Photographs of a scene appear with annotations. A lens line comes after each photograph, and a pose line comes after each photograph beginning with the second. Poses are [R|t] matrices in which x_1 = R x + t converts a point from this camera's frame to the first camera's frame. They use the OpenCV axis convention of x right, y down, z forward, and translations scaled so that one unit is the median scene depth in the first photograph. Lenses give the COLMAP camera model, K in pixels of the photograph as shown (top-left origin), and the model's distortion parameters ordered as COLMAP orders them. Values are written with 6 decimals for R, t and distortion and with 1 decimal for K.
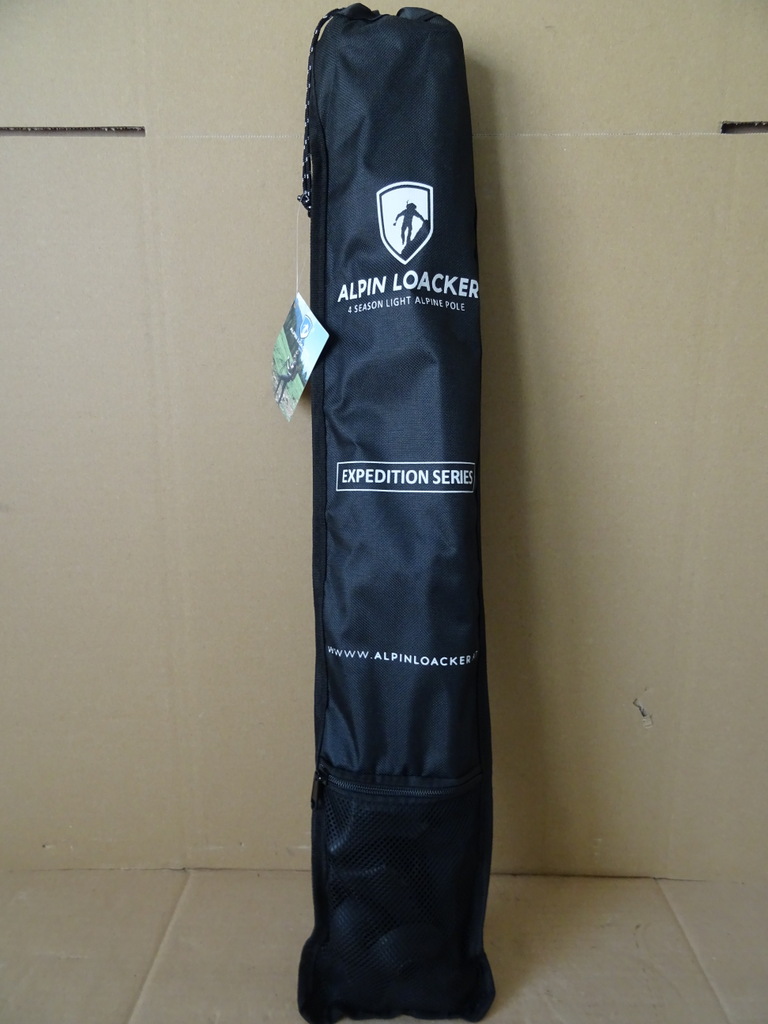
lens RADIAL K [[780.7, 0, 384.0], [0, 780.7, 512.0], [0, 0, 1]] dist [0.002140, 0.000276]
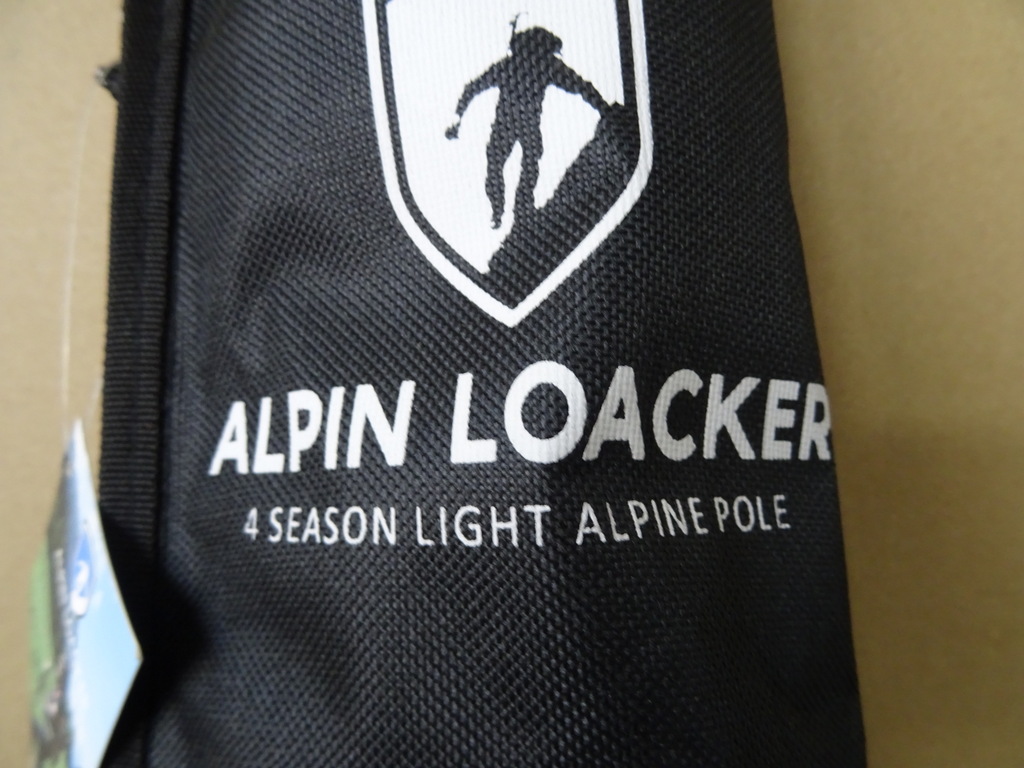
lens RADIAL K [[780.7, 0, 512.0], [0, 780.7, 384.0], [0, 0, 1]] dist [0.002140, 0.000276]
pose [[0.996635, -0.017272, 0.080129, 0.011680], [0.030385, 0.985751, -0.165442, -0.269113], [-0.076130, 0.167320, 0.982959, 0.806853]]
